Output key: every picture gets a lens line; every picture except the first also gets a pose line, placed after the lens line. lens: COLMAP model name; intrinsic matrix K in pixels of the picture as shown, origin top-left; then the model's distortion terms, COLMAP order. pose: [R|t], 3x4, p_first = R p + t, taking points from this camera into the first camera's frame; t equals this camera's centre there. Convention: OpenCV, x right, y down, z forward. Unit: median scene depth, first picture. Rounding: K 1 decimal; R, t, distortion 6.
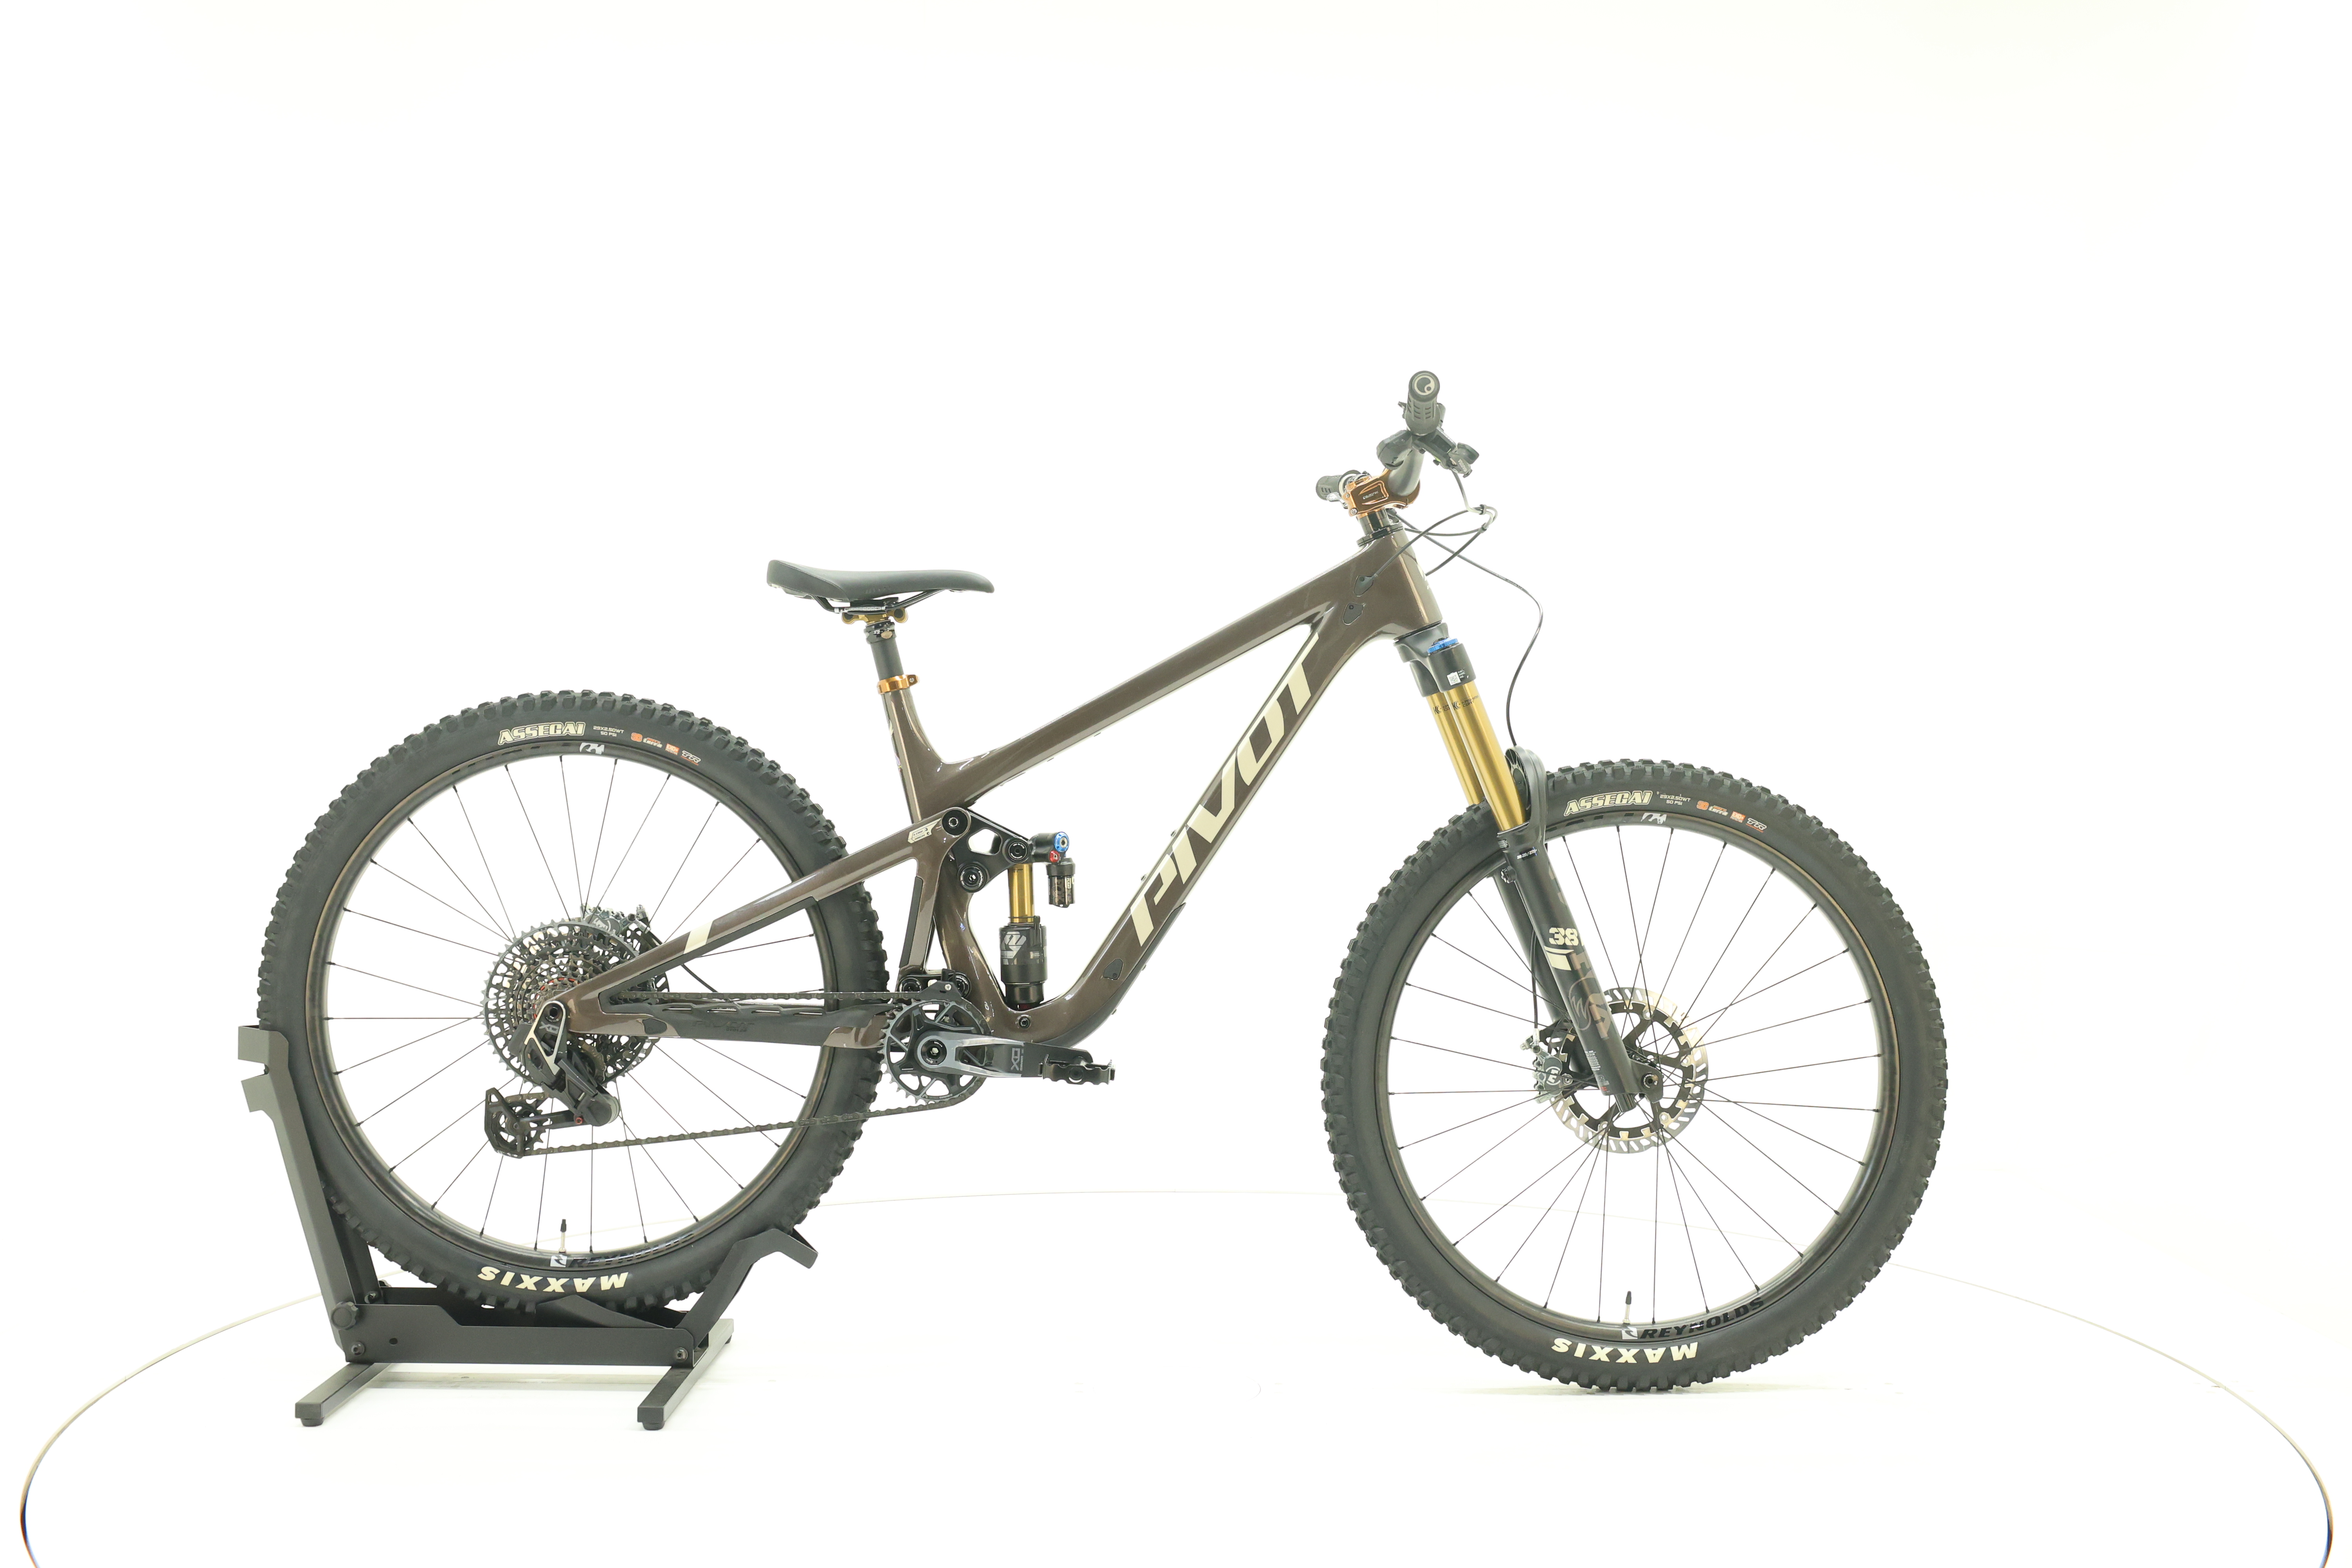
lens RADIAL K [[2503.5, 0, 1181.7], [0, 2503.5, 782.8], [0, 0, 1]] dist [0.039063, 0.000000]
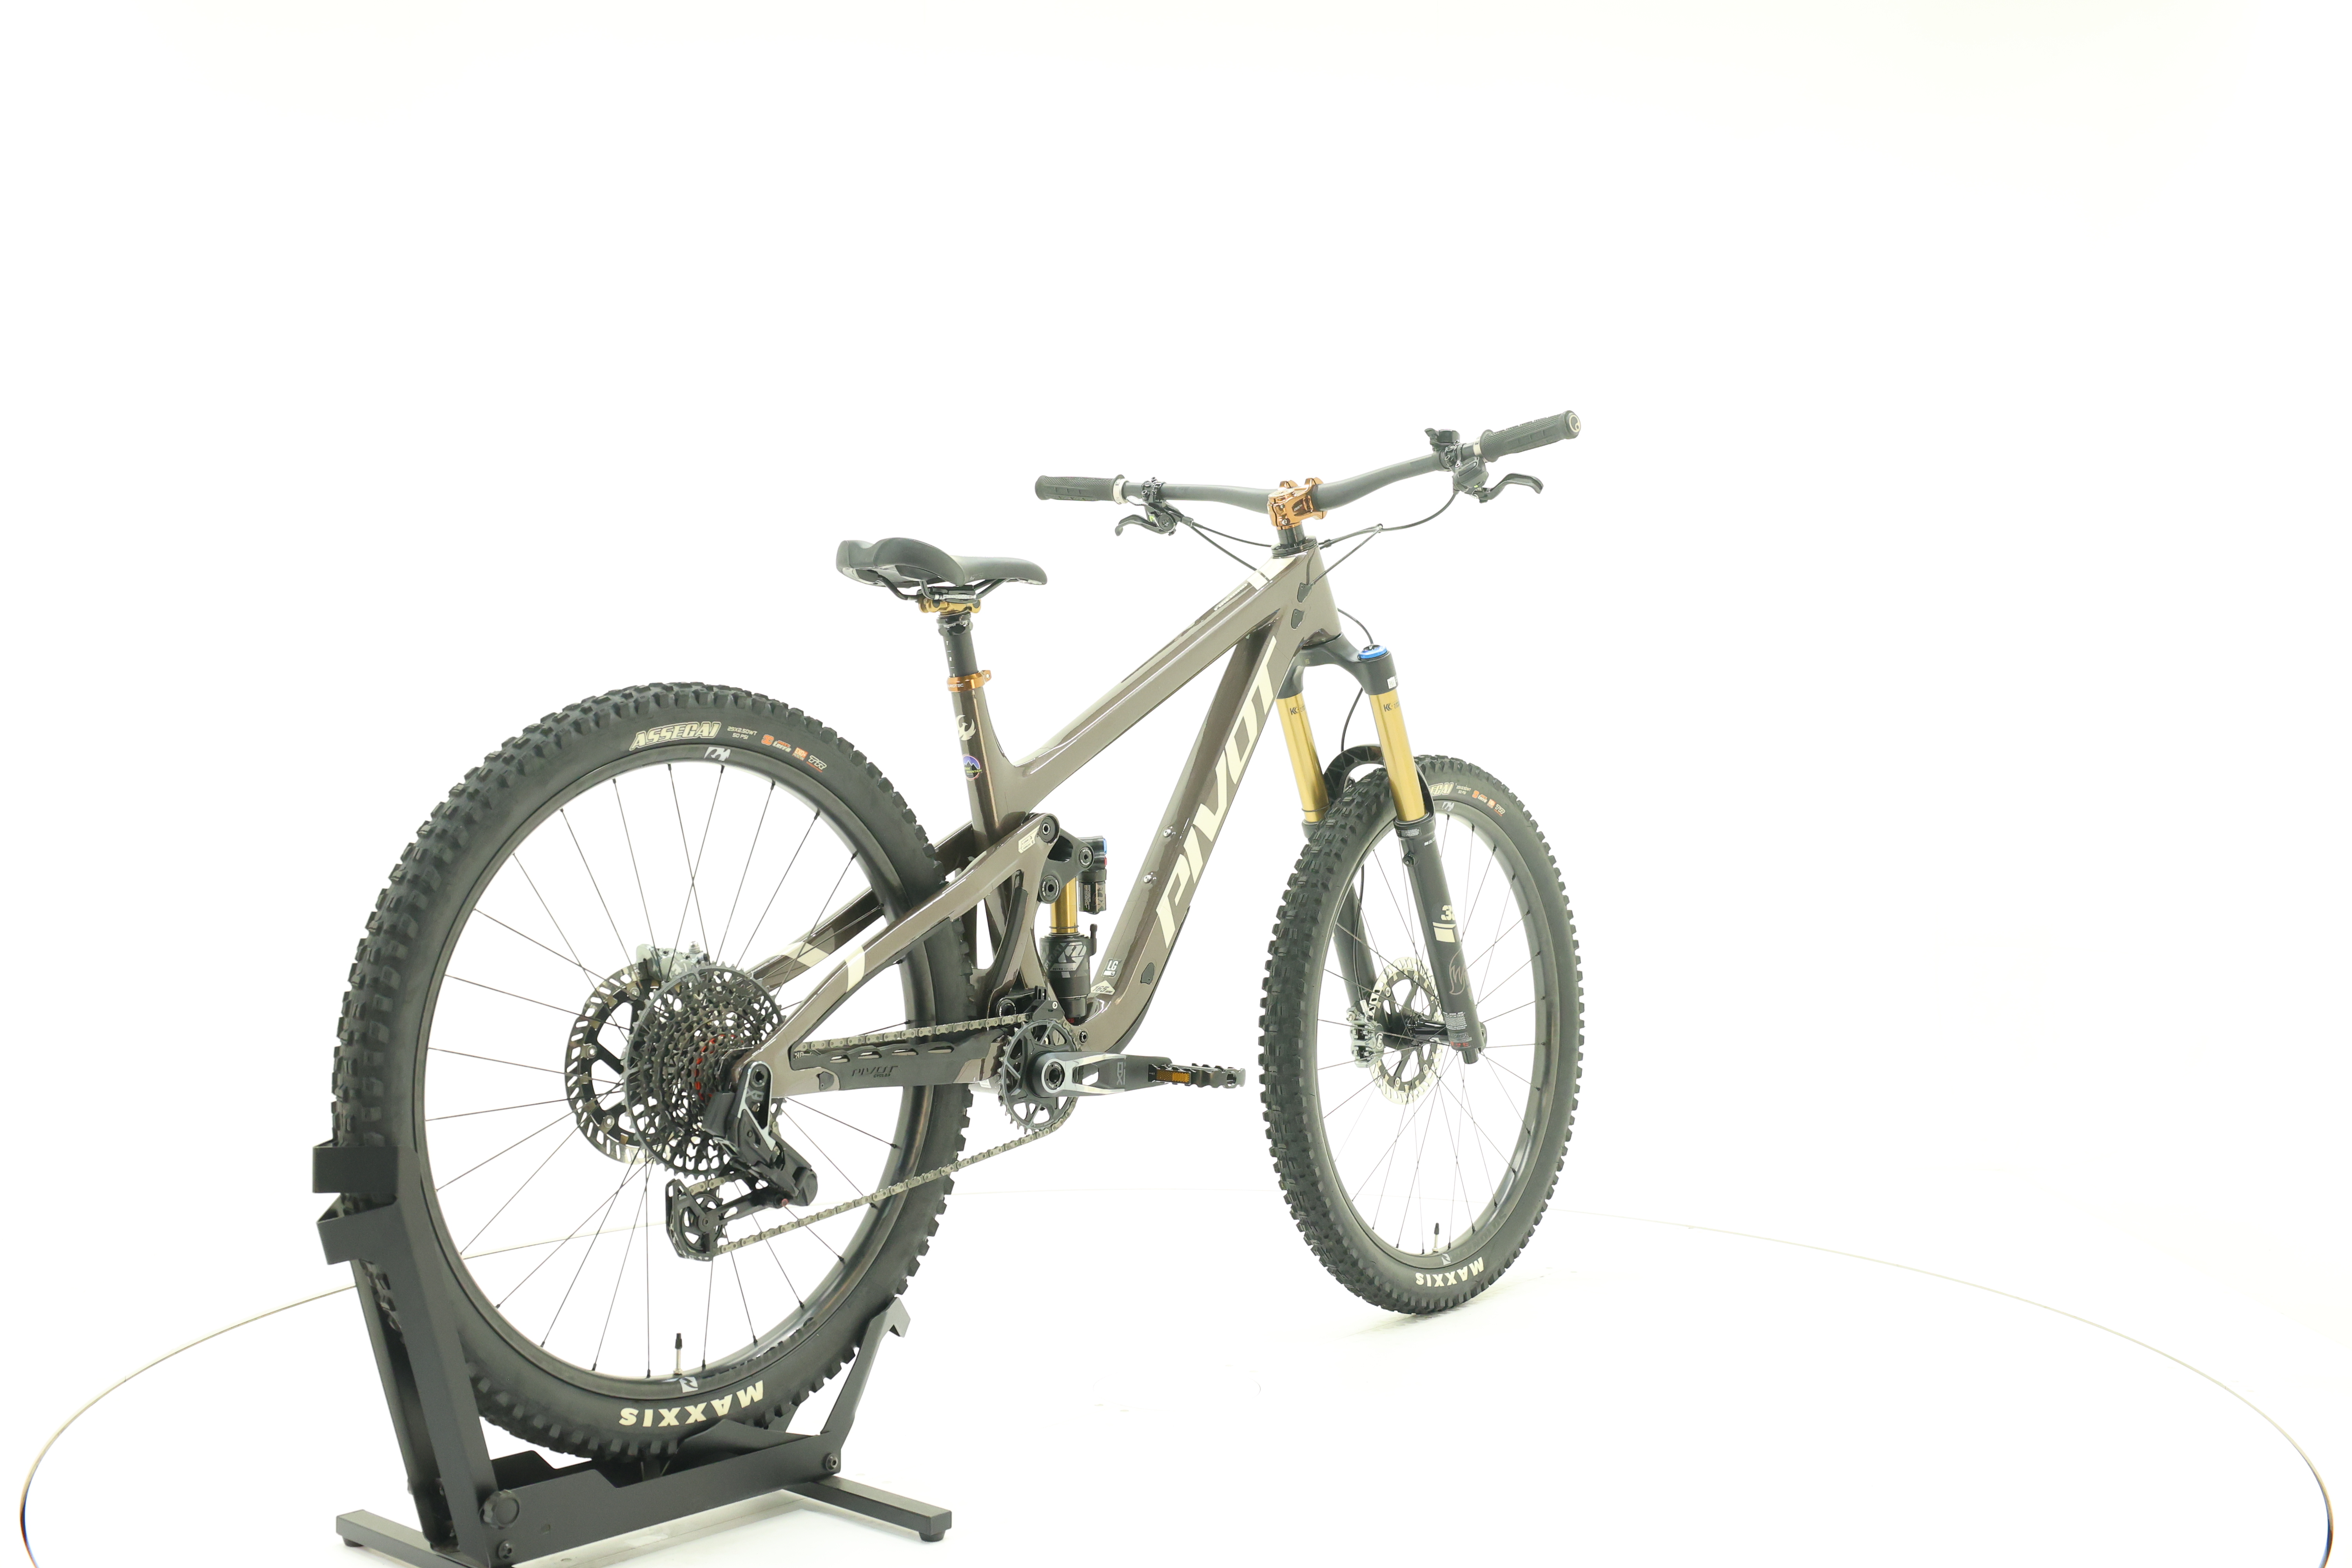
lens RADIAL K [[2503.5, 0, 1182.4], [0, 2503.5, 779.9], [0, 0, 1]] dist [0.039063, 0.000000]
pose [[0.649946, -0.016633, 0.759798, -0.757717], [0.018141, 0.999815, 0.006369, -0.007562], [-0.759764, 0.009644, 0.650128, 0.347772]]
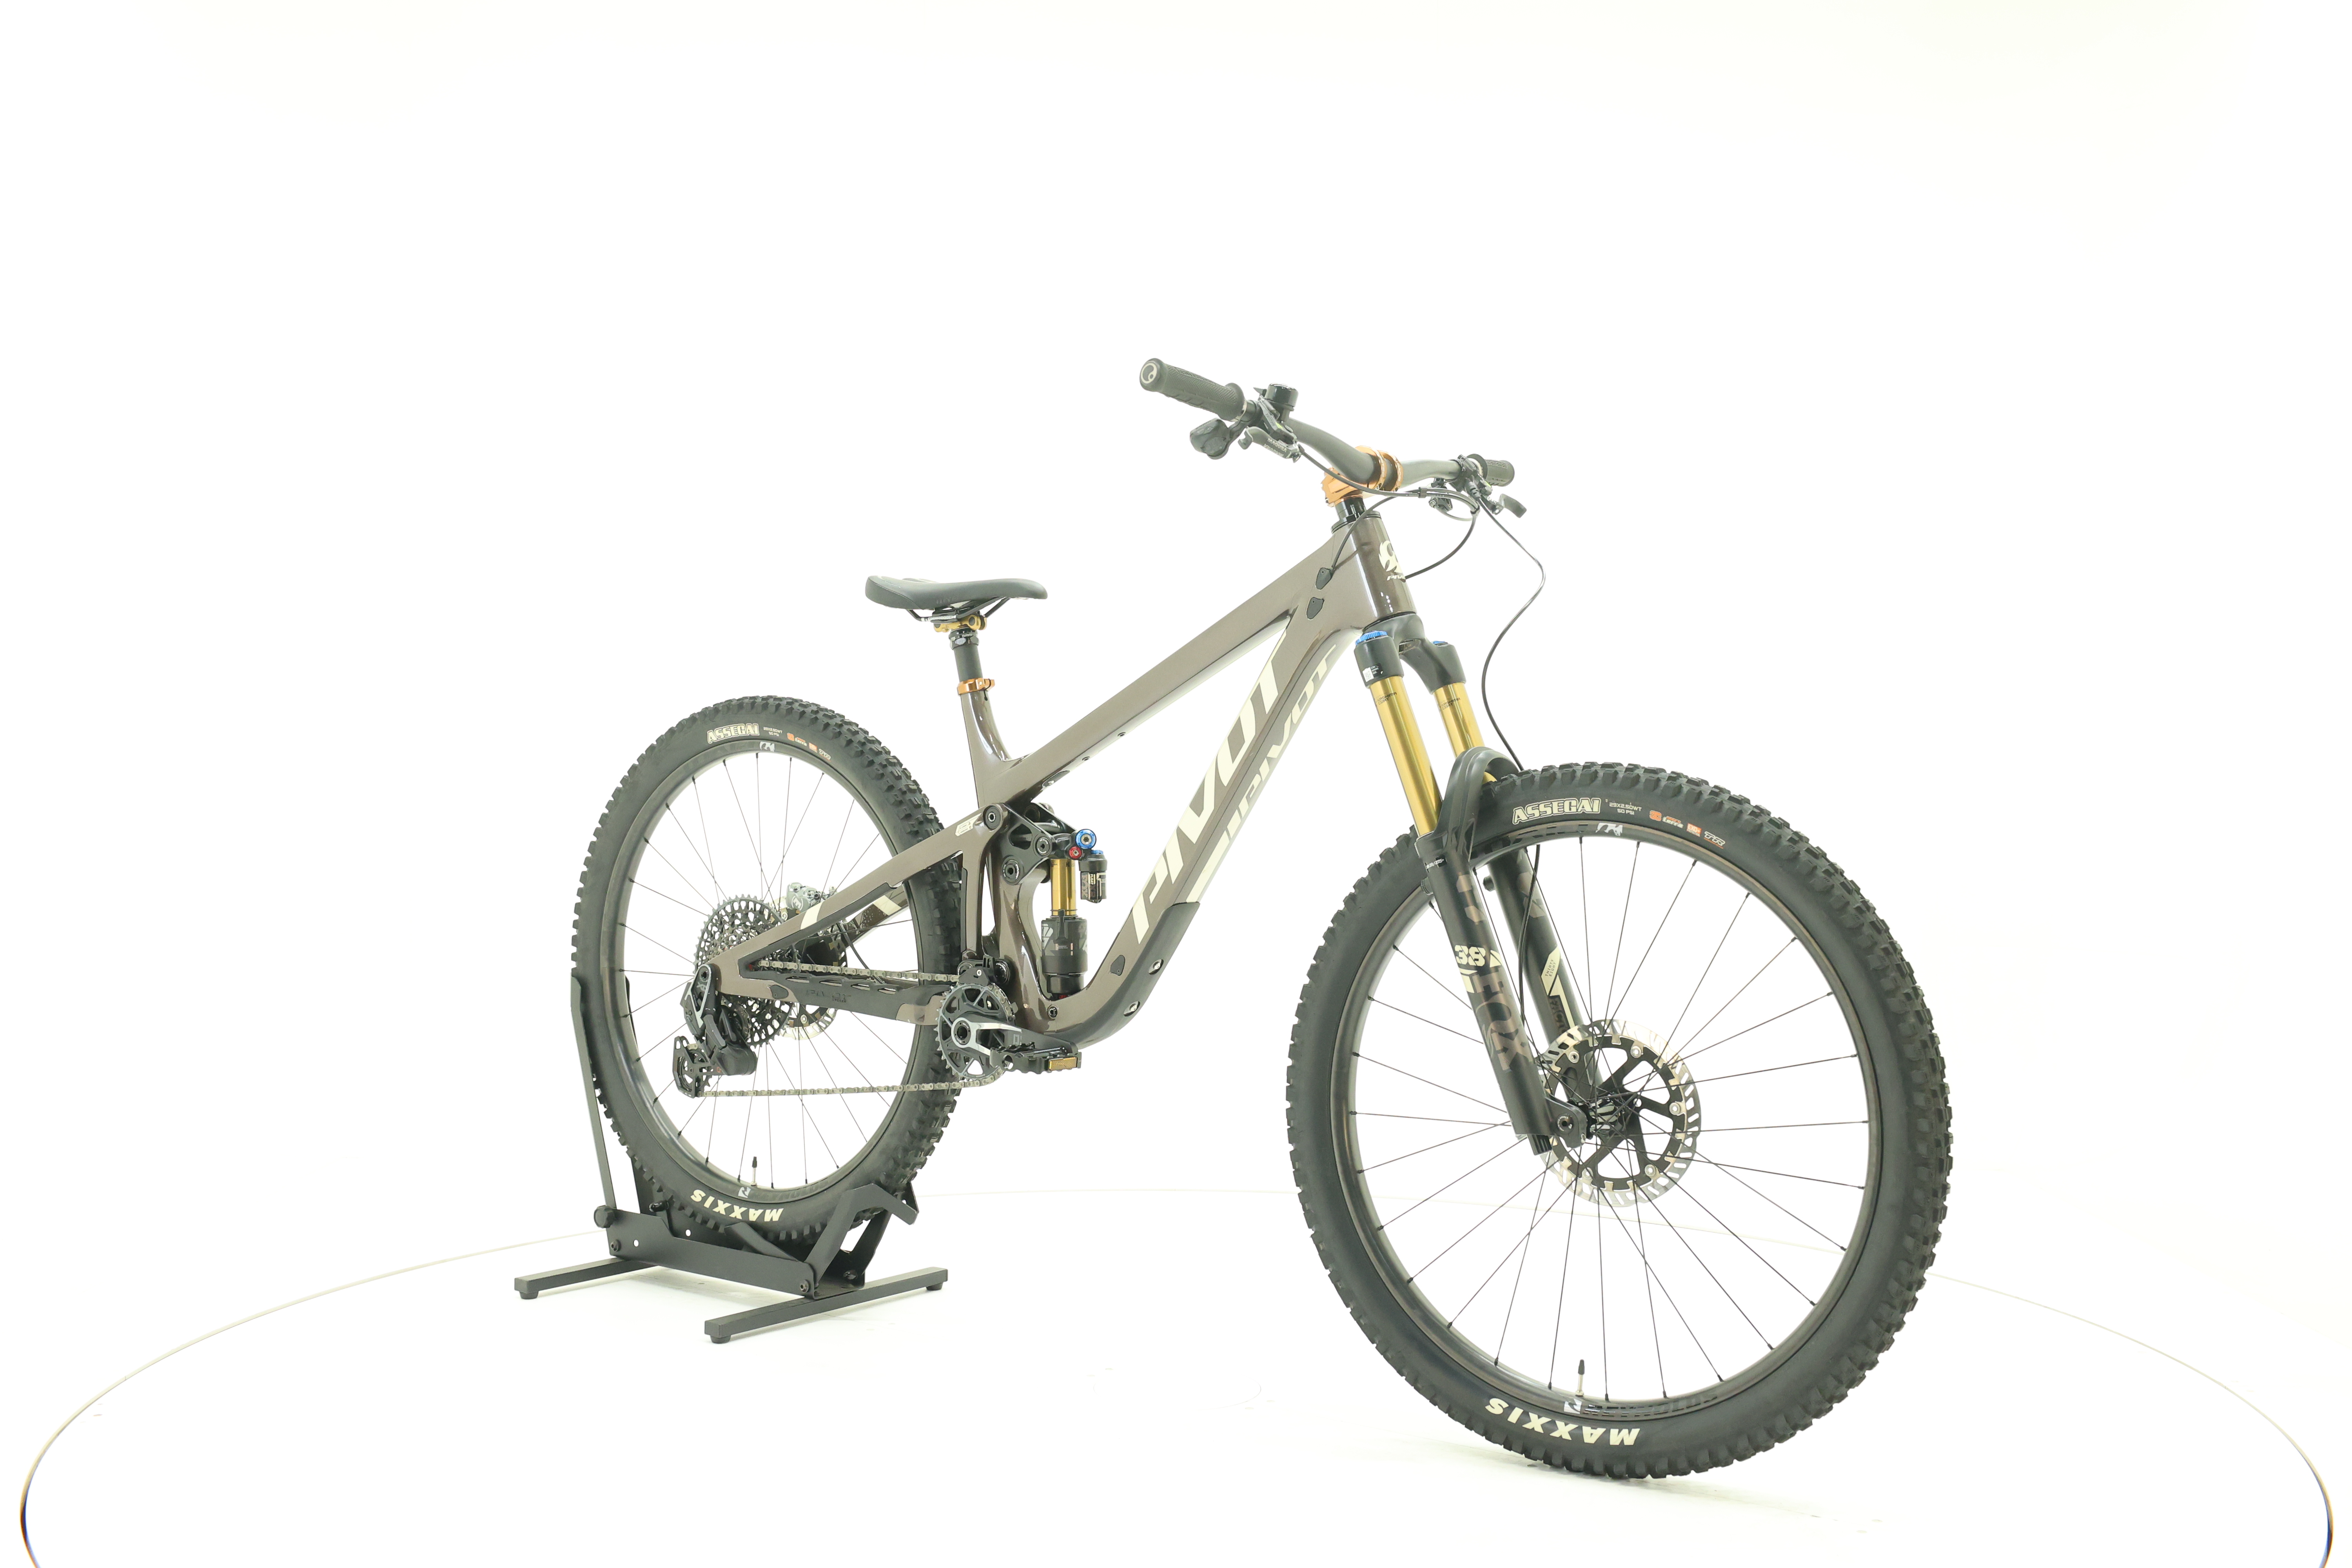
lens RADIAL K [[2503.5, 0, 1168.8], [0, 2503.5, 779.0], [0, 0, 1]] dist [0.039063, 0.000000]
pose [[0.796614, 0.010551, -0.604396, 0.598295], [-0.015640, 0.999873, -0.003160, 0.001782], [0.604286, 0.011970, 0.796677, 0.200020]]
